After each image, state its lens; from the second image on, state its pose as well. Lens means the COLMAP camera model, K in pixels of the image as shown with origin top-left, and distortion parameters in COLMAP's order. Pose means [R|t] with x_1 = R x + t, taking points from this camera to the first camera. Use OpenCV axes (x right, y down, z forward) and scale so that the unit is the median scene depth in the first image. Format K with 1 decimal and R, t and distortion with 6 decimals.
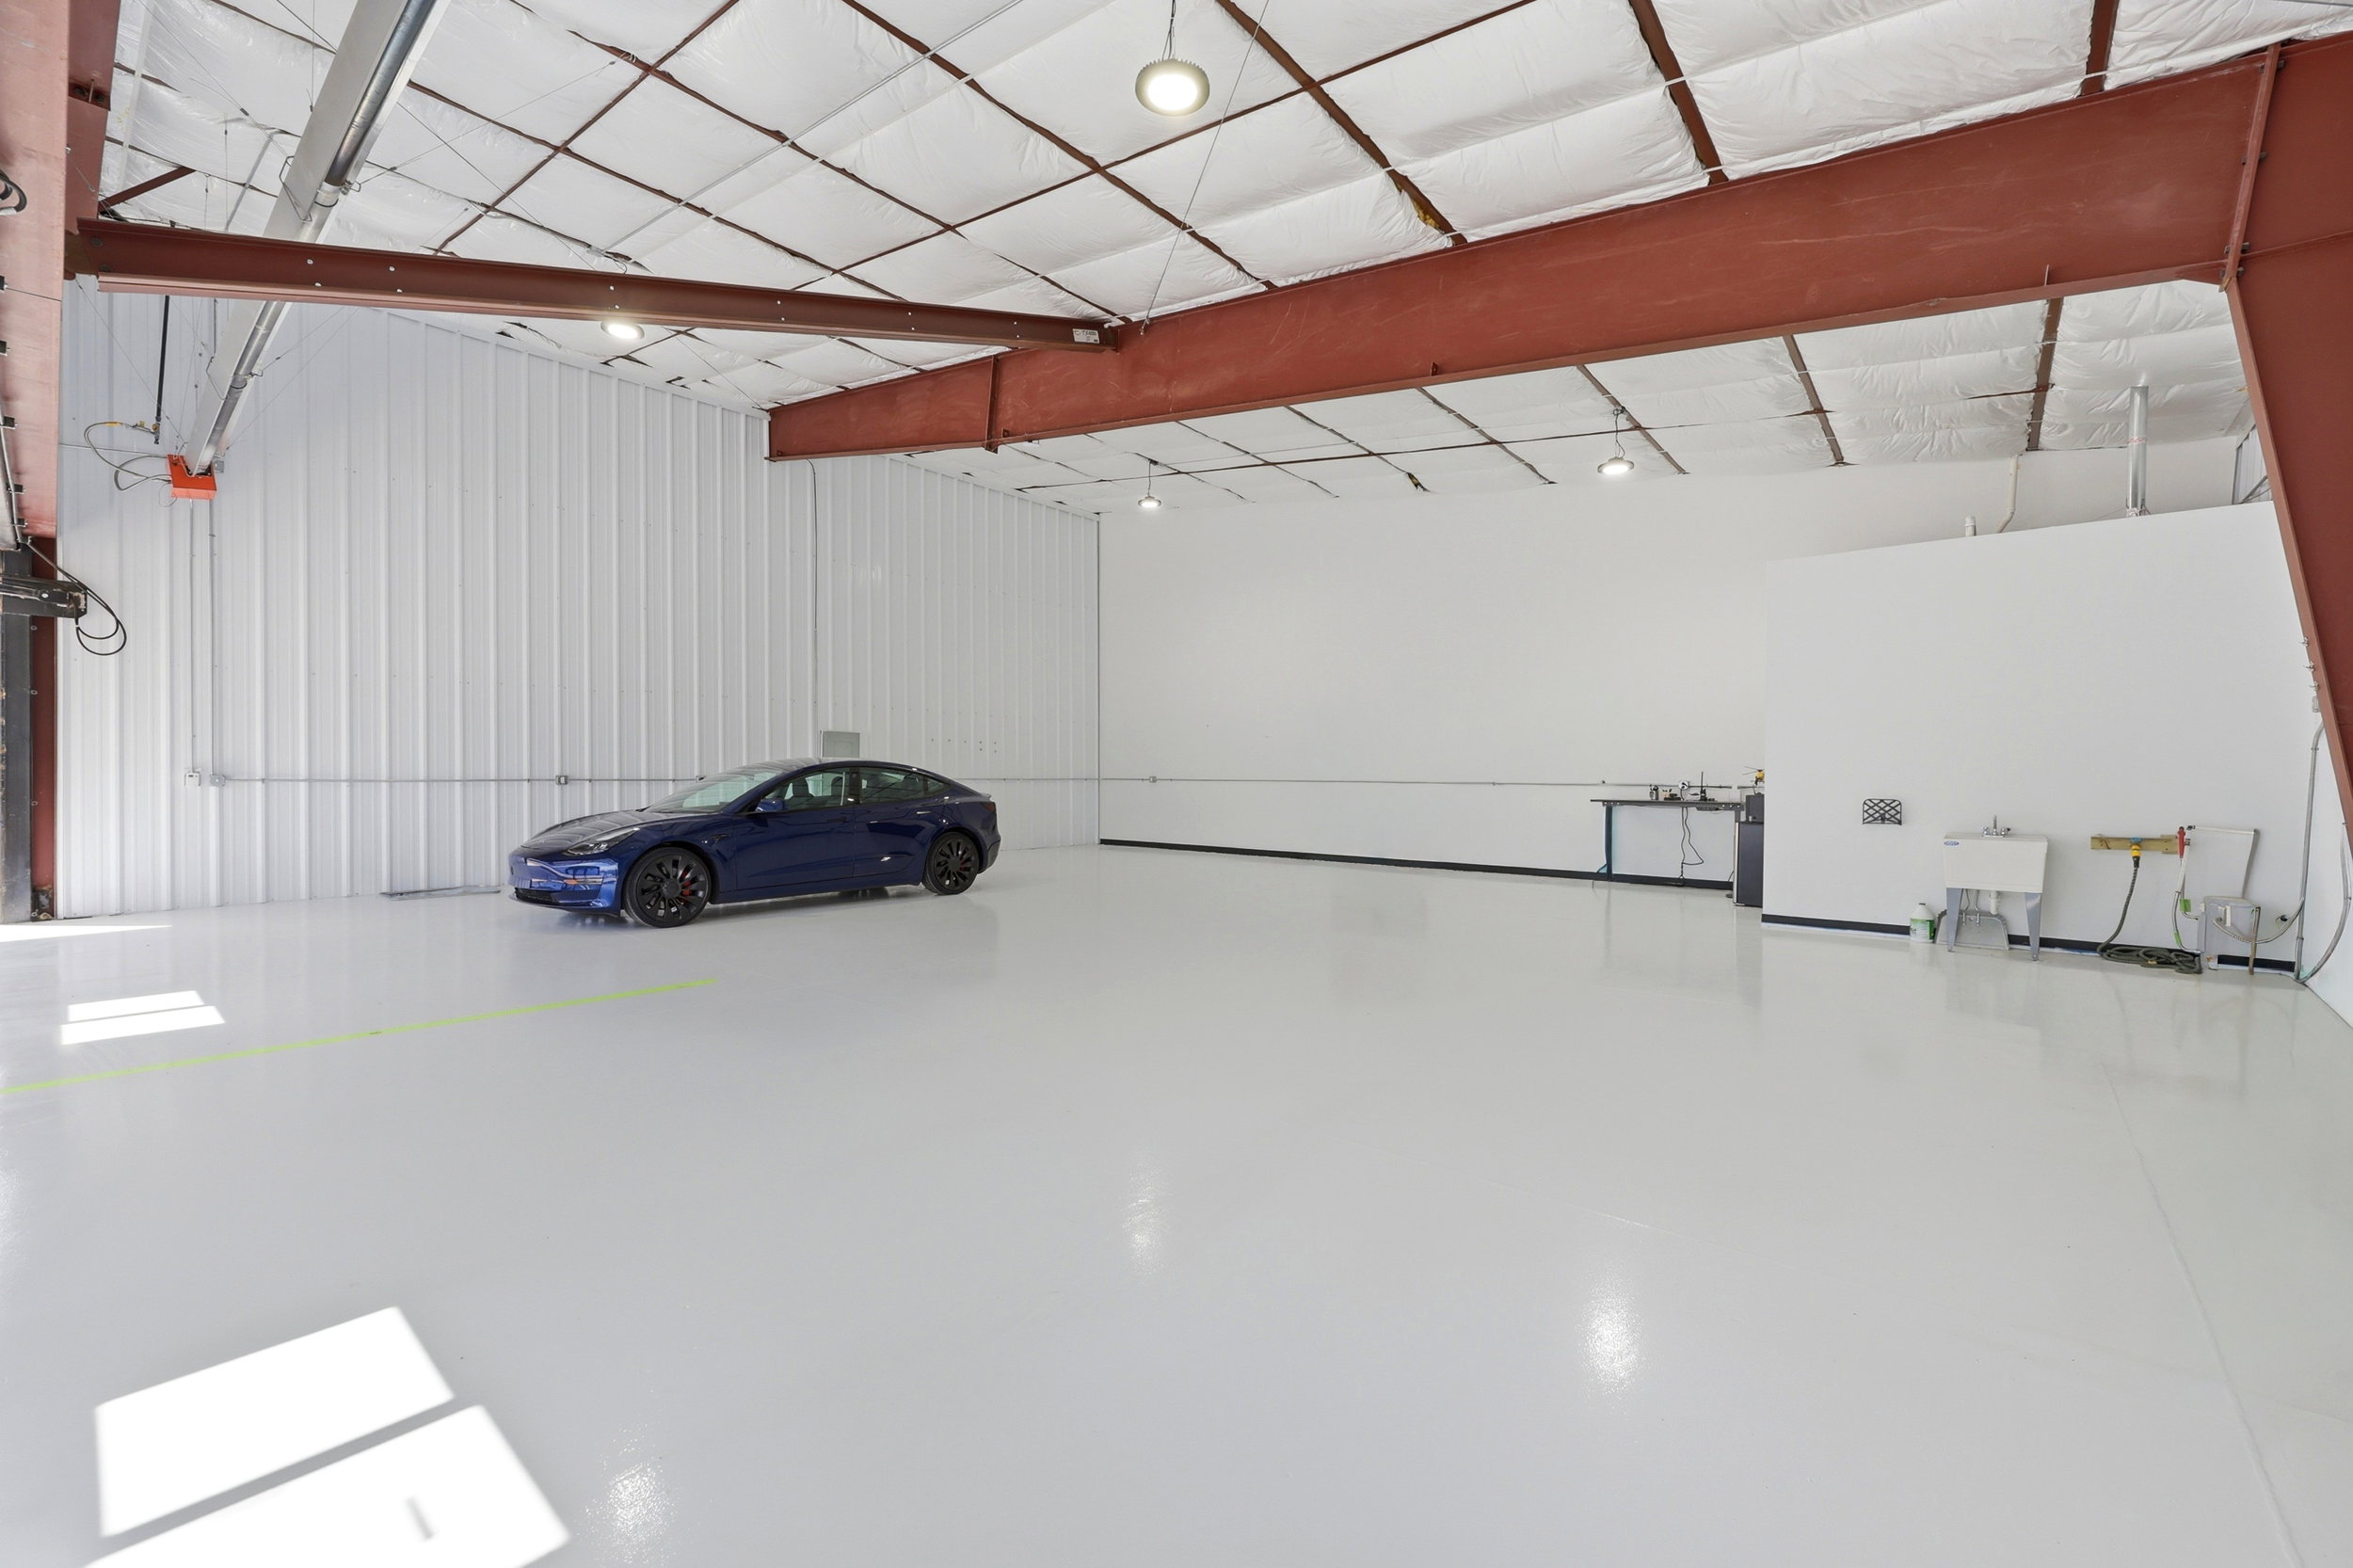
lens RADIAL K [[967.0, 0, 1174.7], [0, 967.0, 779.4], [0, 0, 1]] dist [0.000059, -0.001438]
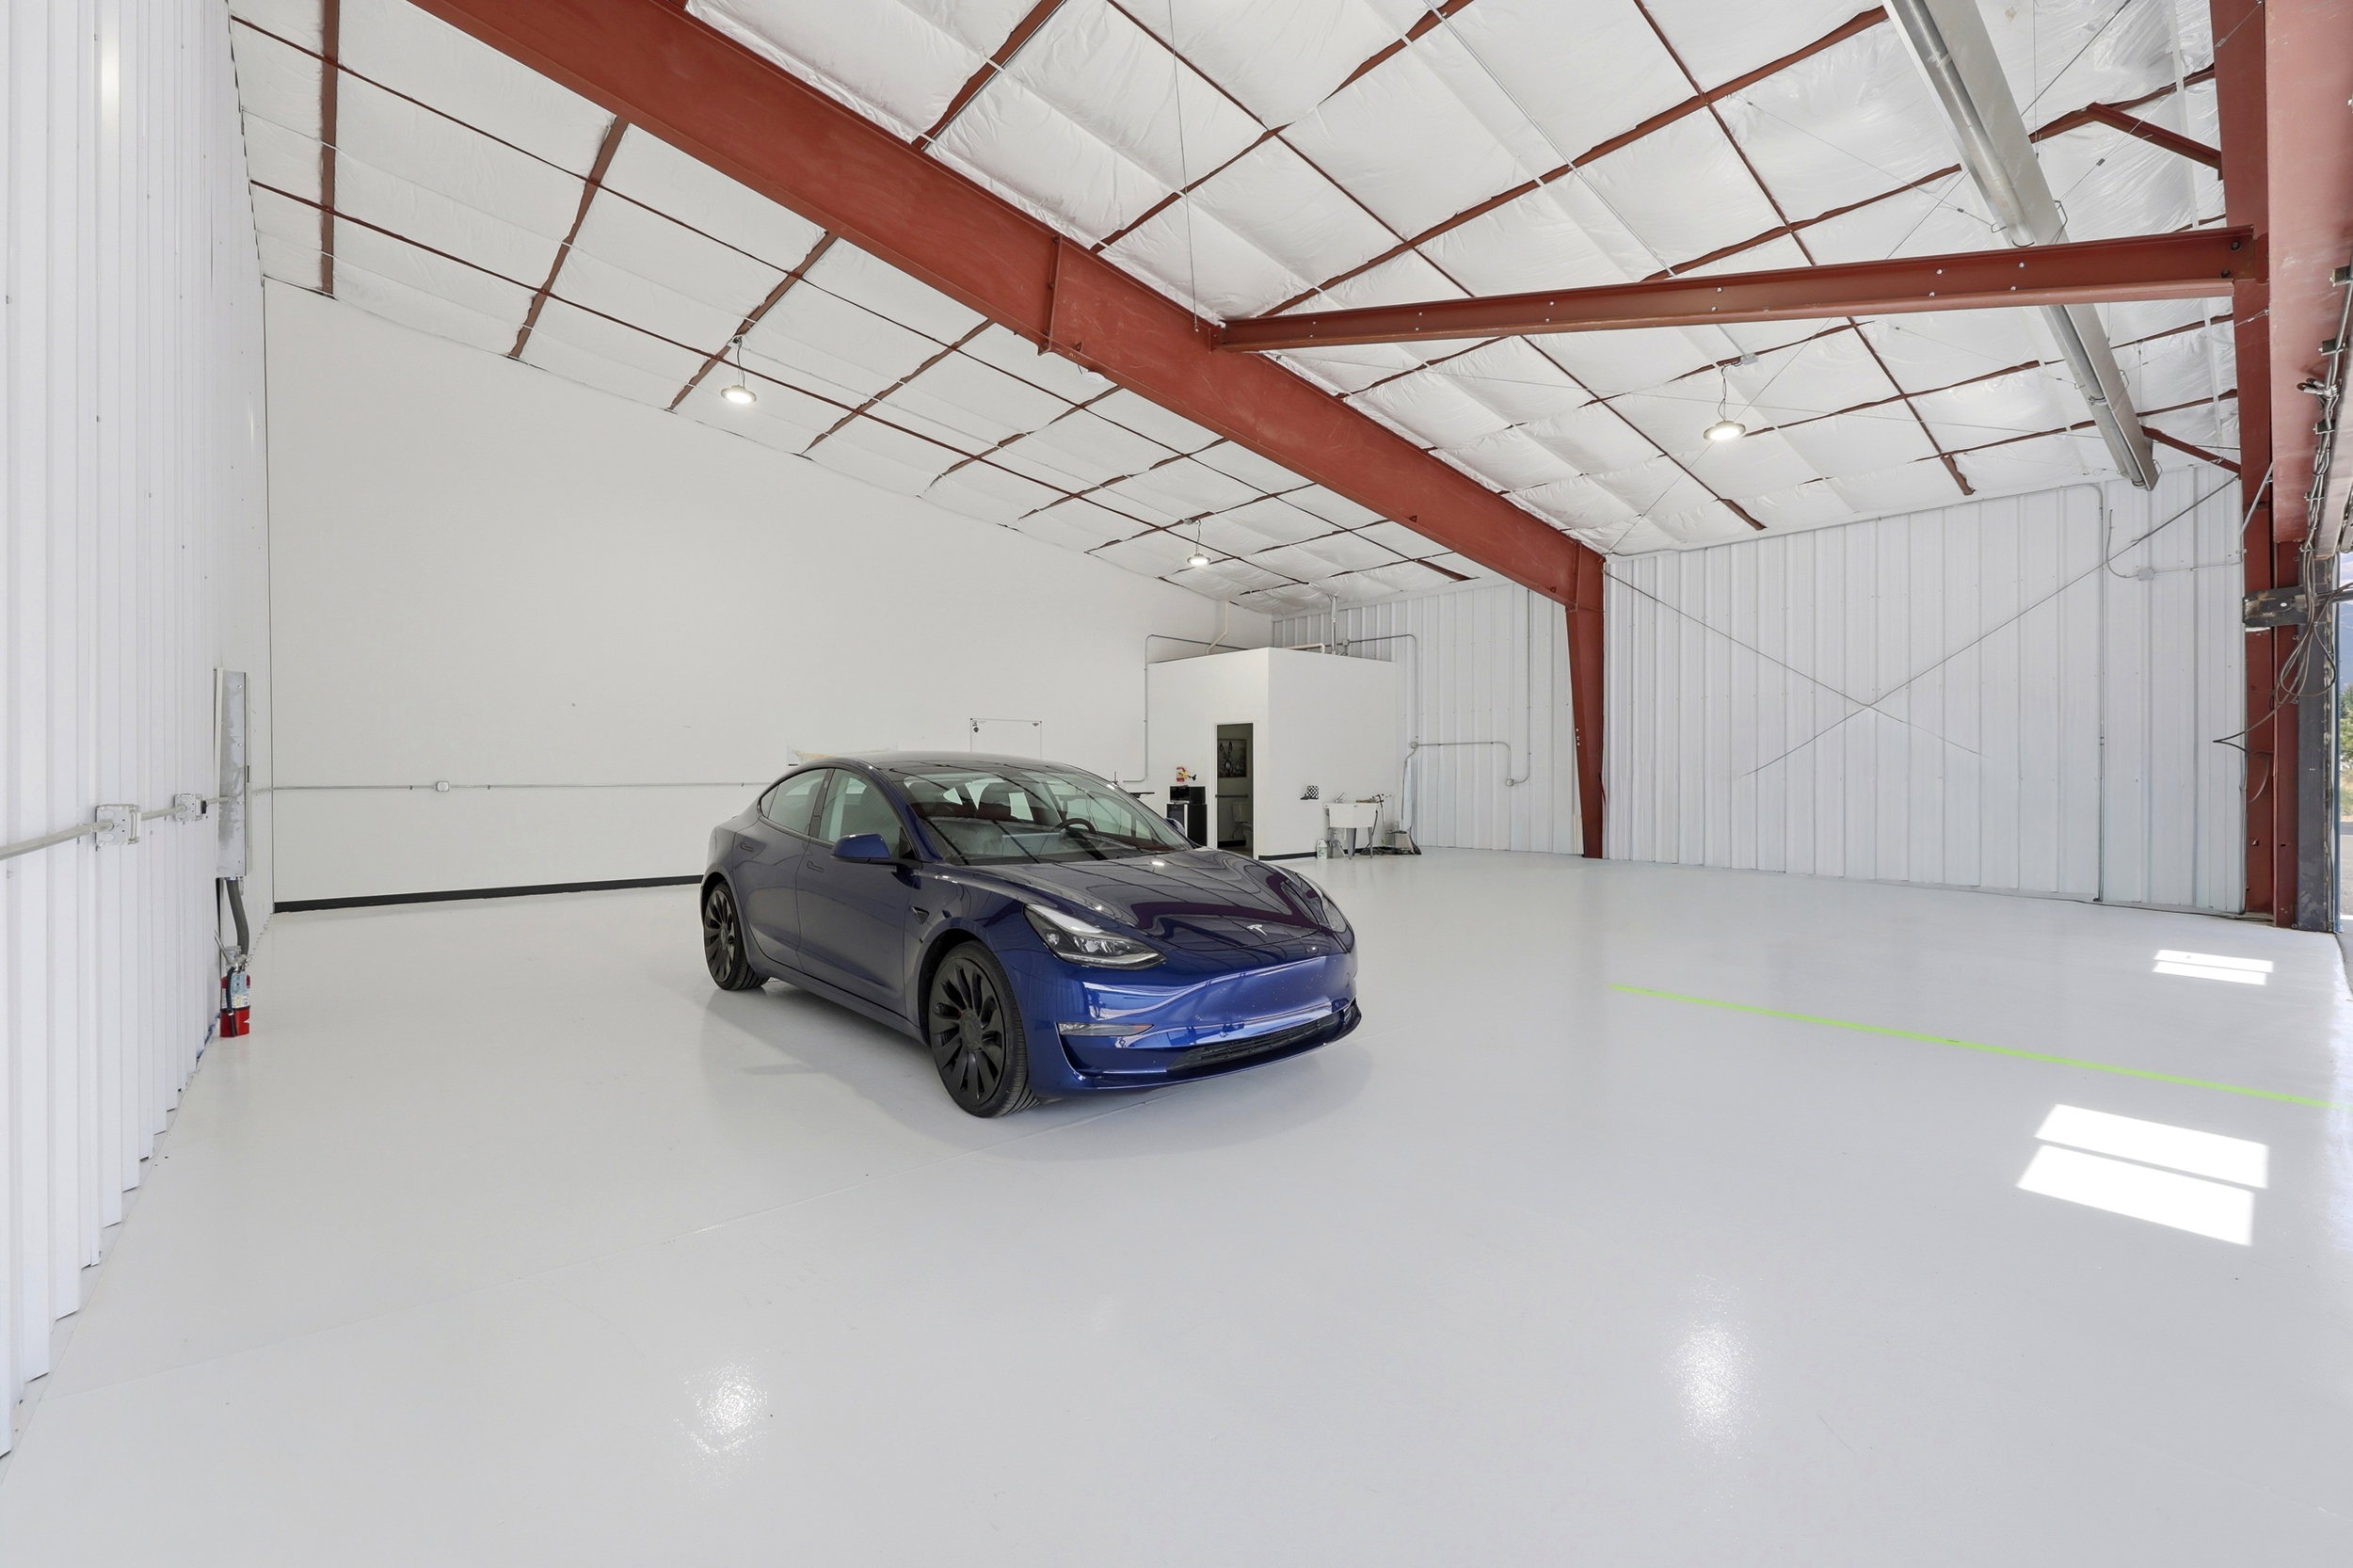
lens RADIAL K [[967.0, 0, 1171.8], [0, 967.0, 780.7], [0, 0, 1]] dist [0.000059, -0.001438]
pose [[0.149434, -0.010648, 0.988714, -1.231947], [0.014711, 0.999855, 0.008544, -0.010863], [-0.988662, 0.013269, 0.149569, 1.050083]]
